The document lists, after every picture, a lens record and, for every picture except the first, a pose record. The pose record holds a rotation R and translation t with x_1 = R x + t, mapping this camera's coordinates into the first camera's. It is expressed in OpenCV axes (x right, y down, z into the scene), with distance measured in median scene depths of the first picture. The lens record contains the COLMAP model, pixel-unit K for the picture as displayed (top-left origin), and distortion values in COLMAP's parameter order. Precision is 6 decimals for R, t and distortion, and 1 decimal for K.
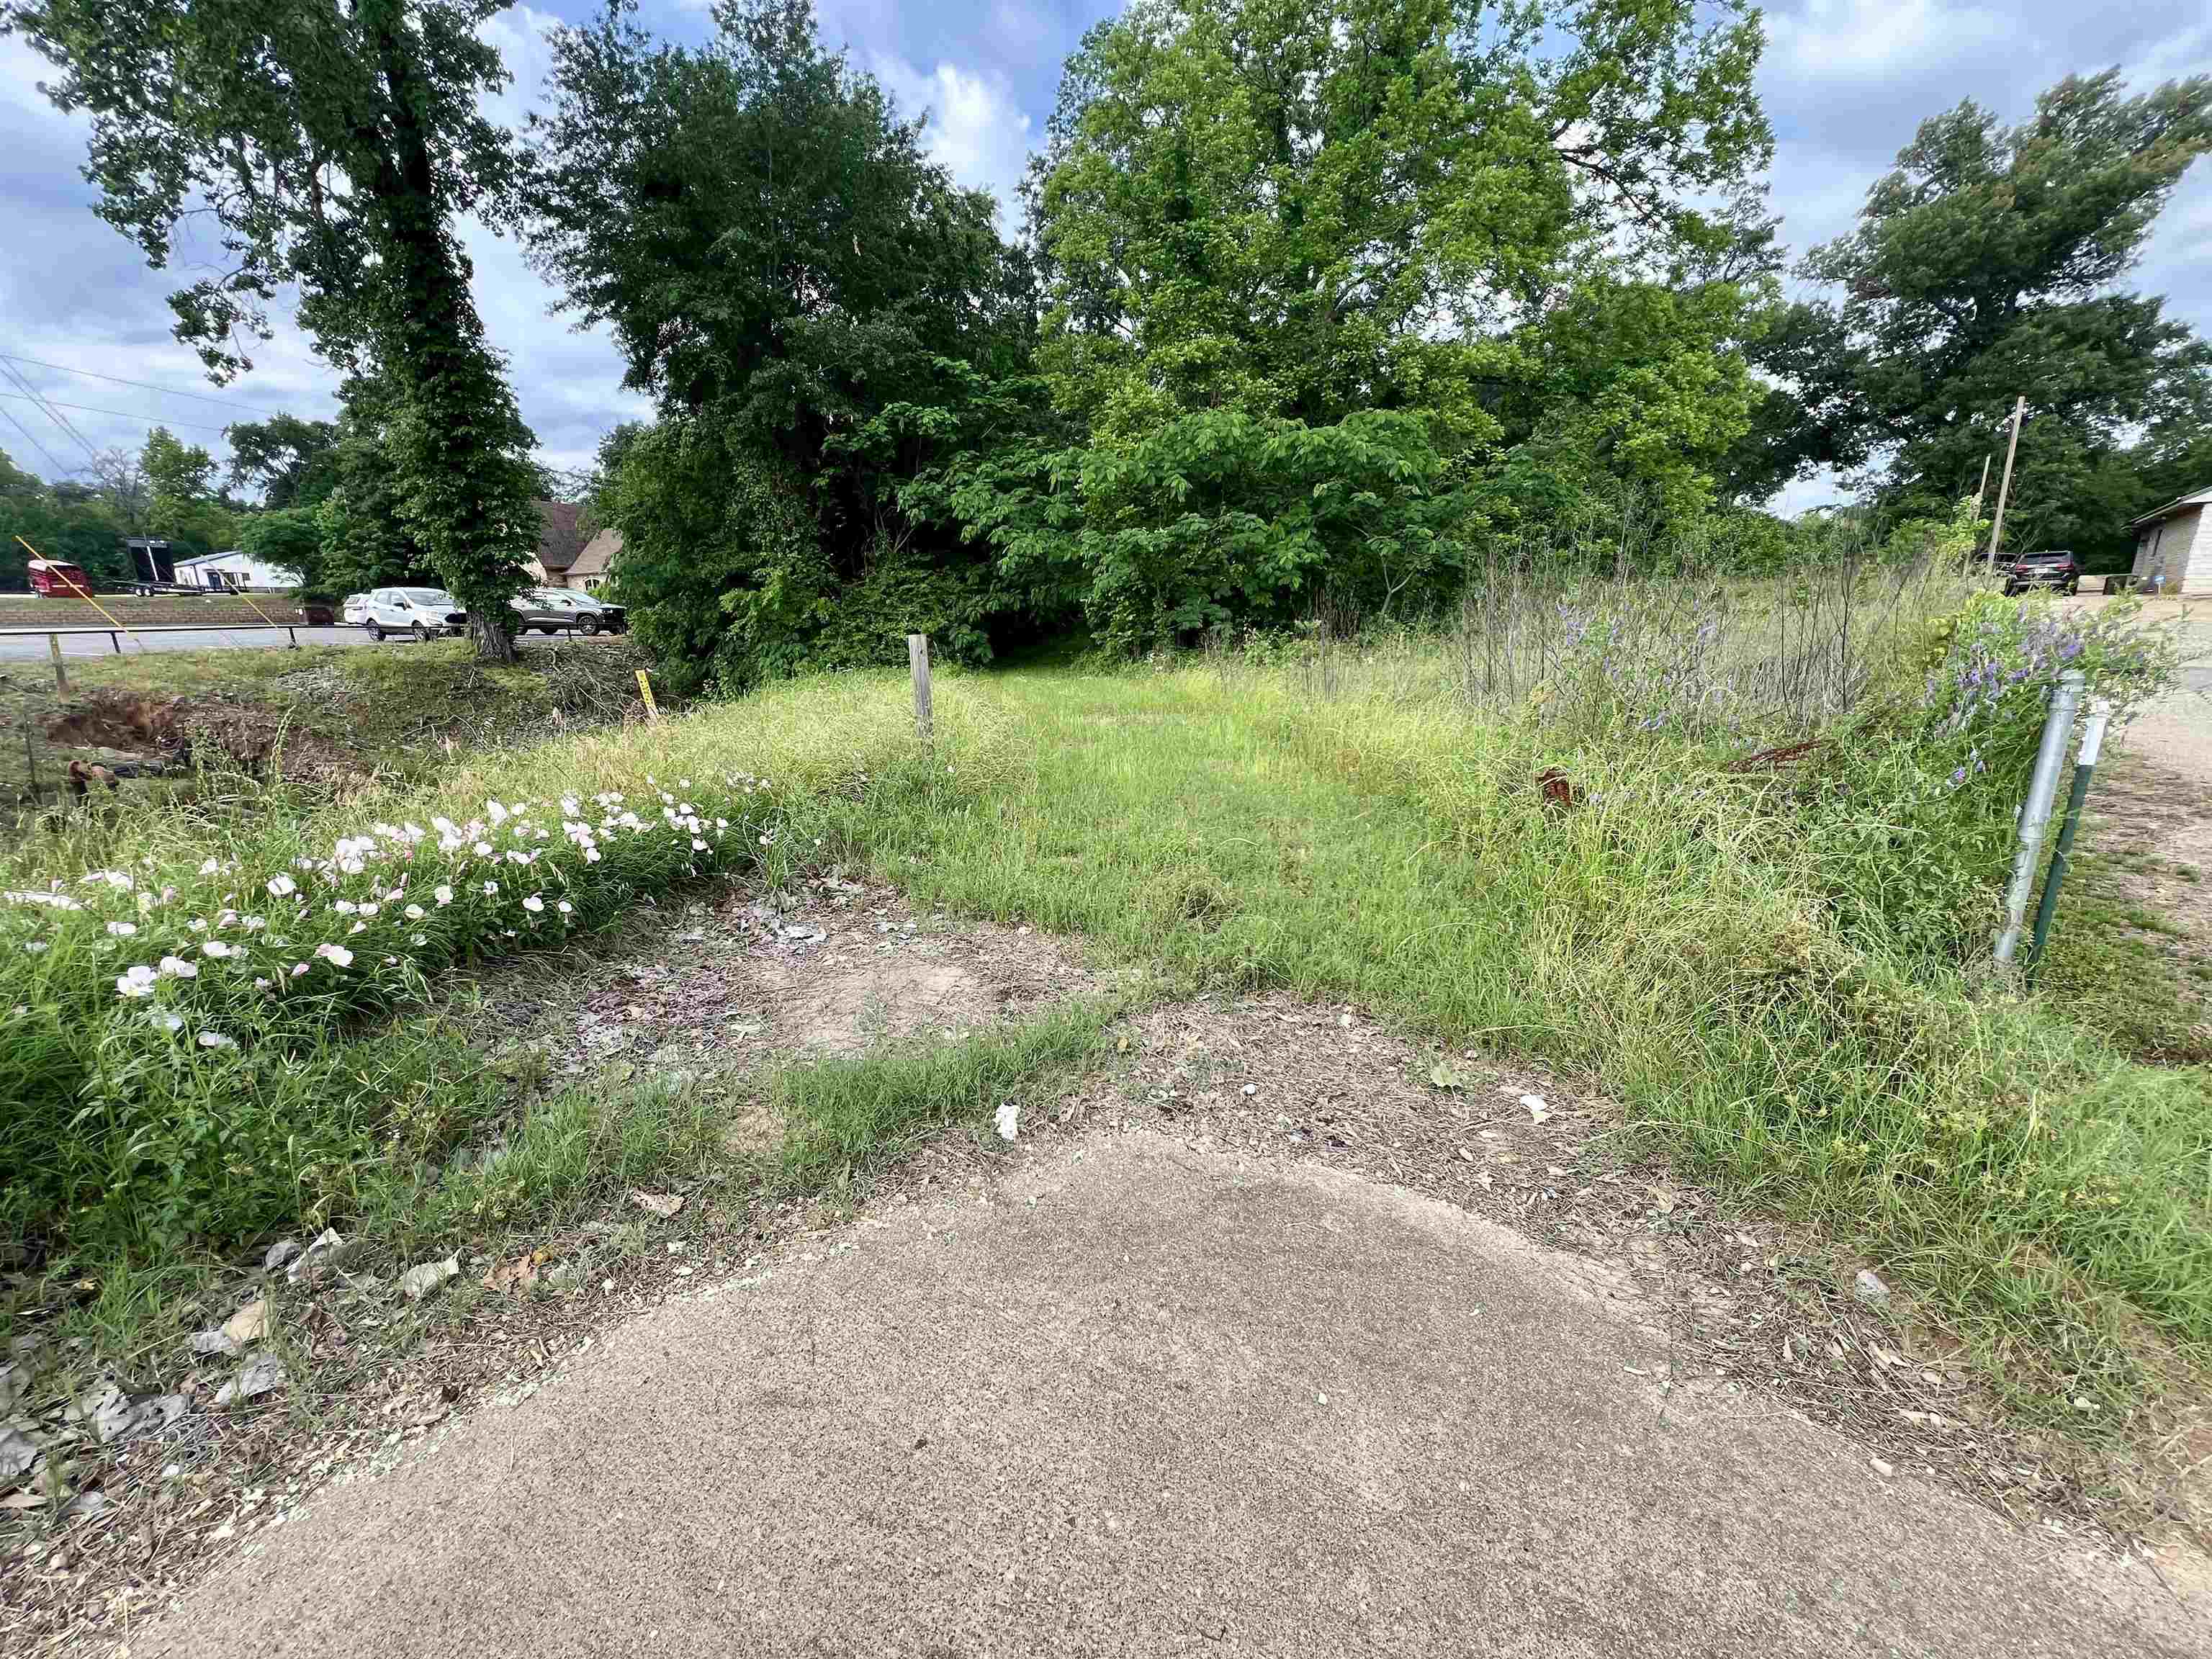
lens RADIAL K [[888.9, 0, 1105.0], [0, 888.9, 835.4], [0, 0, 1]] dist [0.000692, 0.000159]
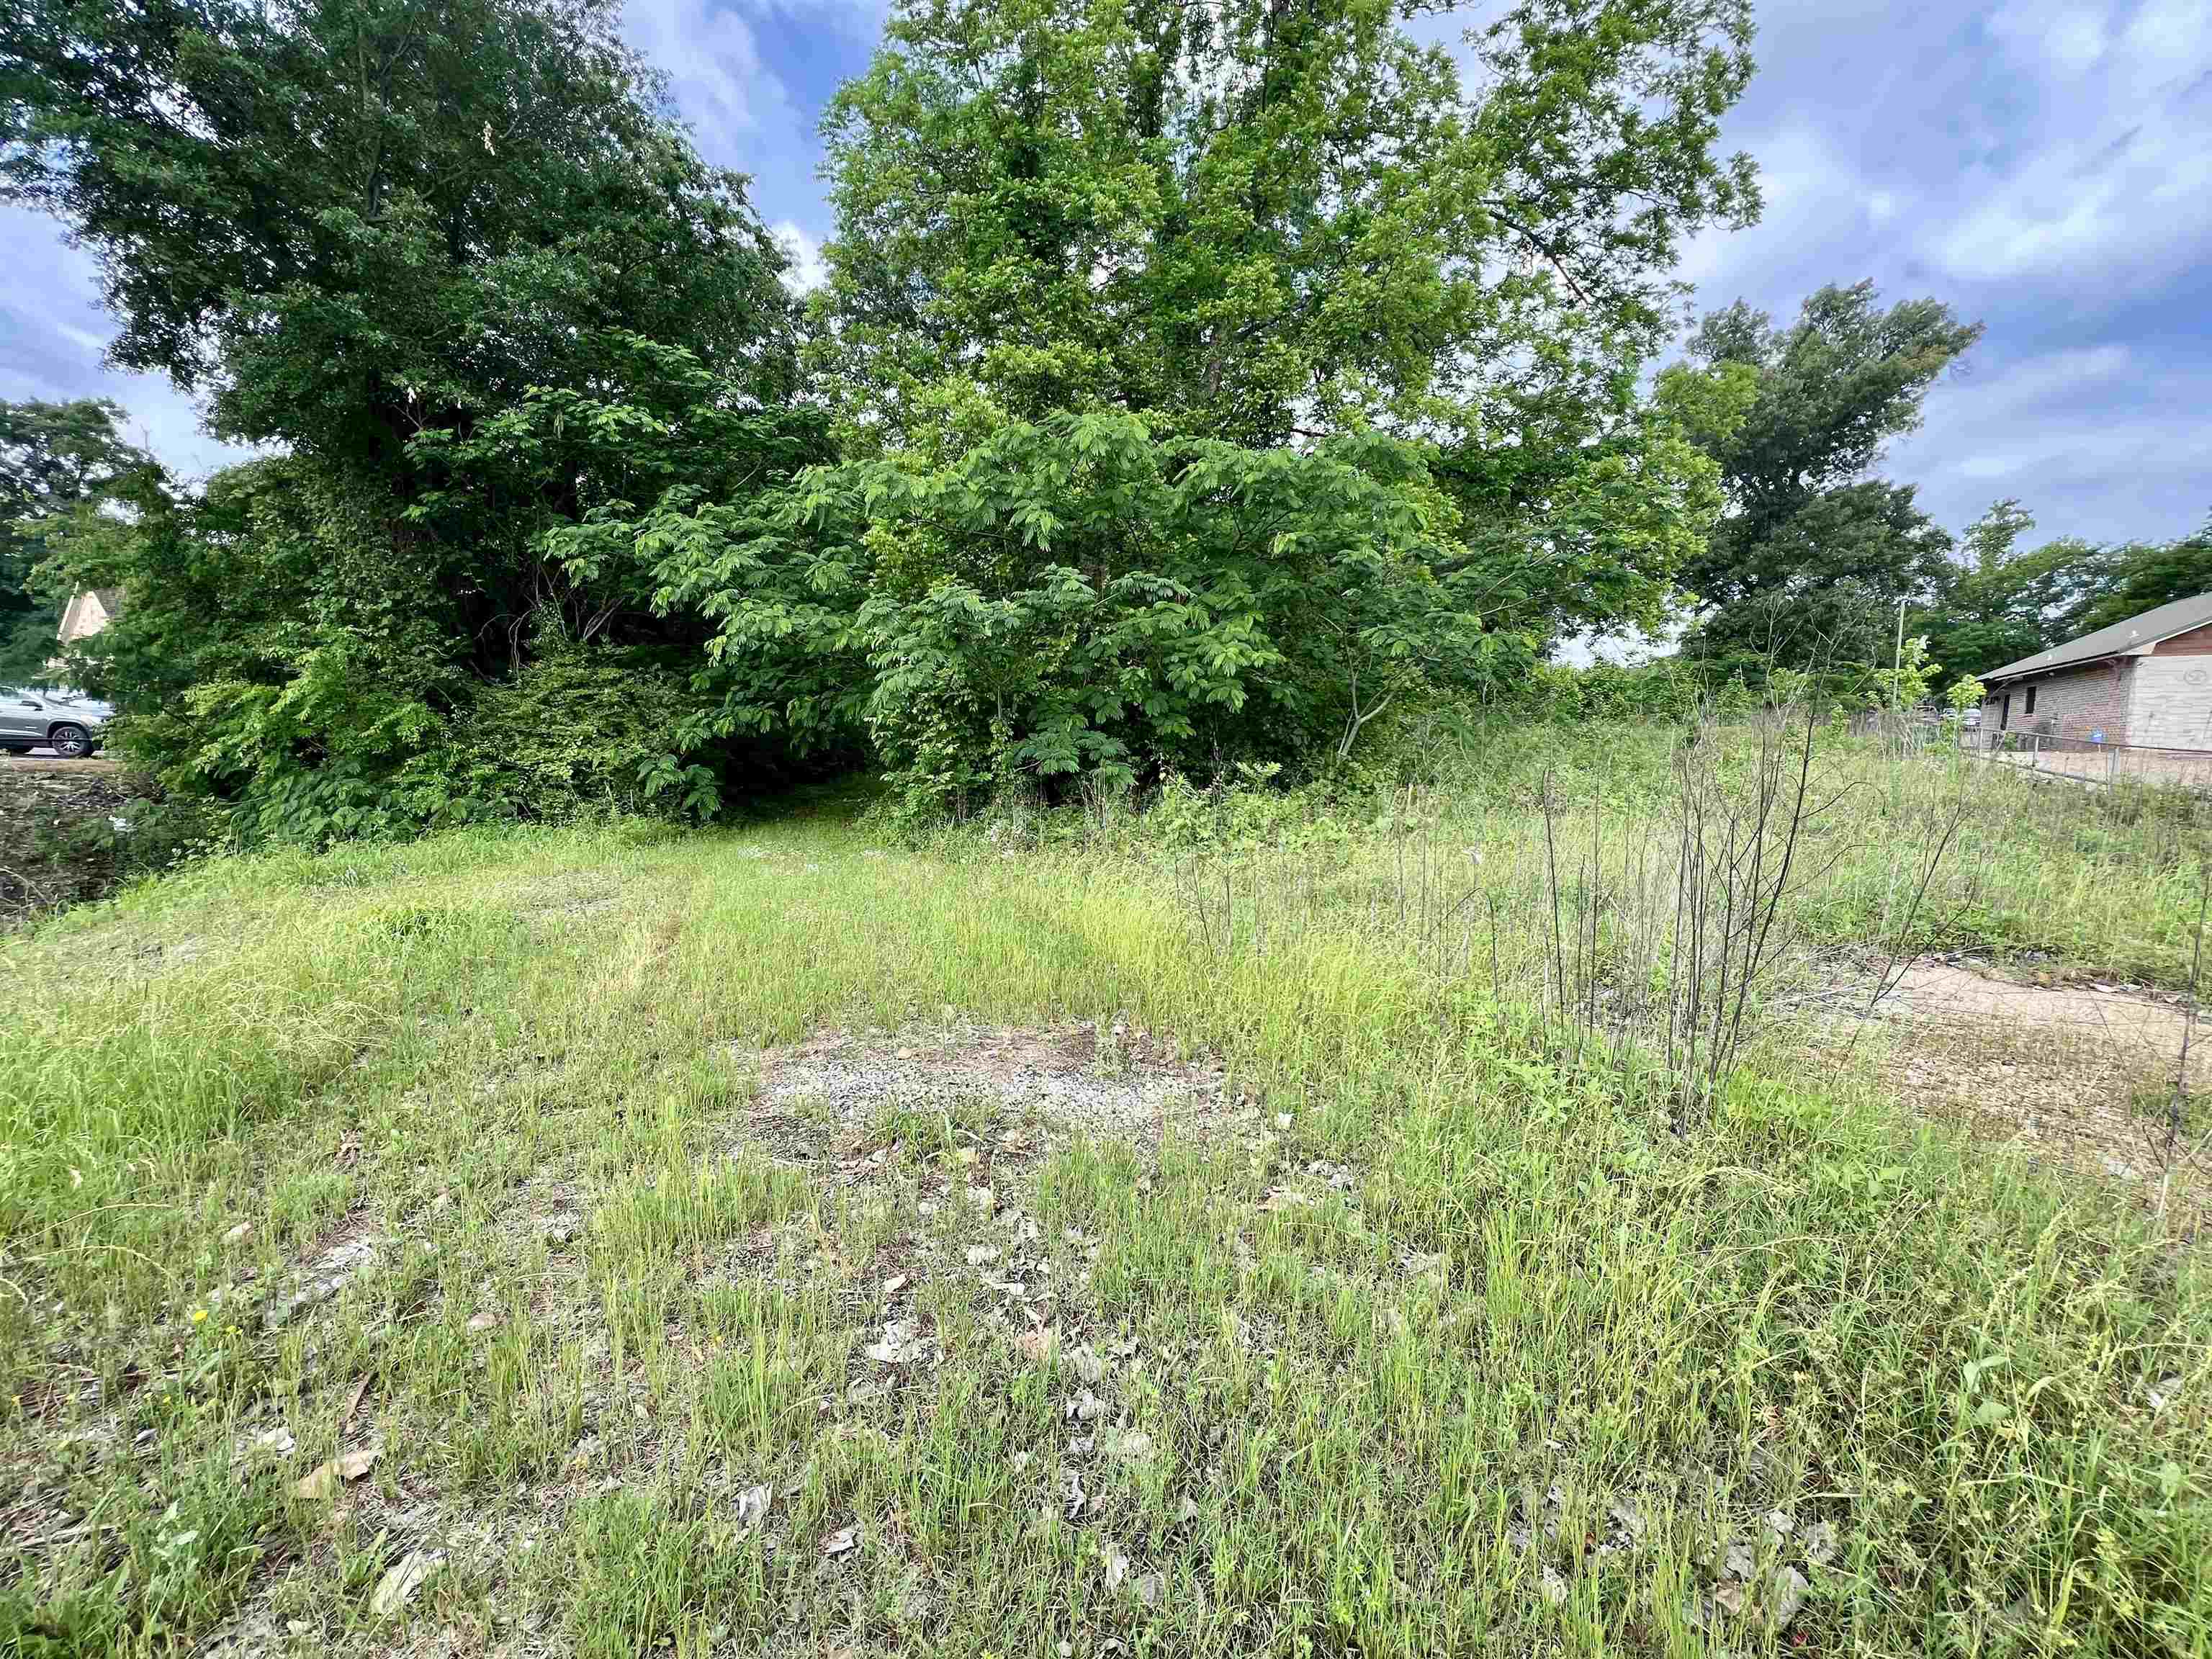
lens RADIAL K [[837.7, 0, 1106.0], [0, 837.7, 829.5], [0, 0, 1]] dist [0.000619, 0.000059]
pose [[0.978189, 0.004210, 0.207676, 0.013078], [0.026178, 0.989325, -0.143359, -0.102675], [-0.206062, 0.145668, 0.967636, 0.416169]]
